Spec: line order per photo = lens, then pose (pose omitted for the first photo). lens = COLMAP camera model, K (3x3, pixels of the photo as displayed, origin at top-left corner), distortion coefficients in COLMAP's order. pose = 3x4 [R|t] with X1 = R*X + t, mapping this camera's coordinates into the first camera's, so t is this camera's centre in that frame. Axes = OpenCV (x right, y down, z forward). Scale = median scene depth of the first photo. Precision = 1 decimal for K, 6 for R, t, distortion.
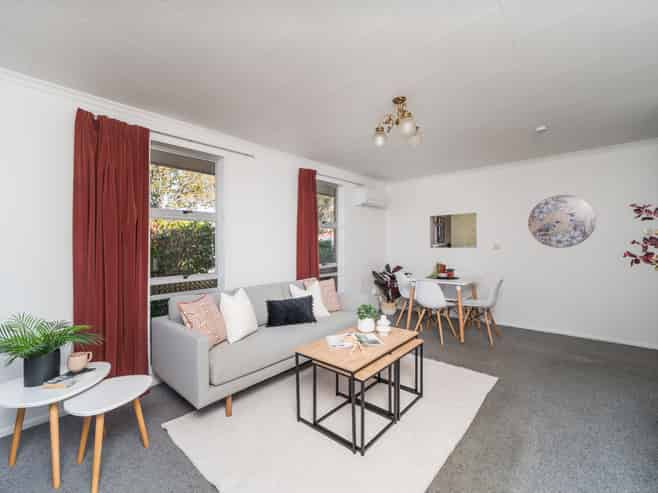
lens RADIAL K [[300.2, 0, 331.9], [0, 300.2, 241.9], [0, 0, 1]] dist [0.015980, -0.000012]
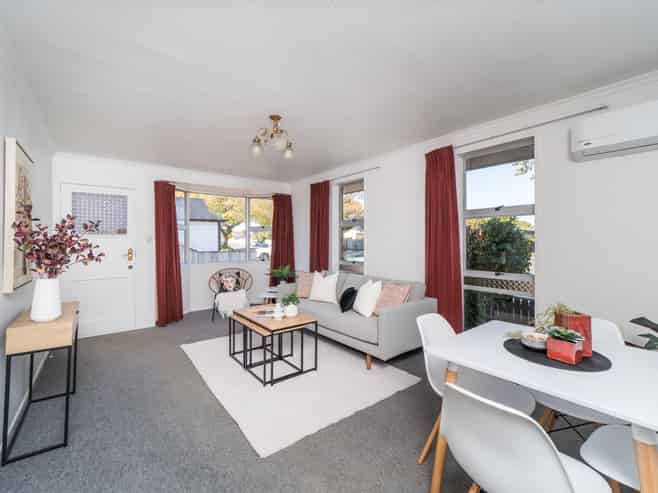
lens RADIAL K [[291.2, 0, 326.9], [0, 291.2, 244.9], [0, 0, 1]] dist [-0.000455, -0.000029]
pose [[-0.192185, 0.019093, -0.981173, 0.715386], [0.008609, 0.999805, 0.017769, -0.002510], [0.981321, -0.005032, -0.192312, 0.801916]]
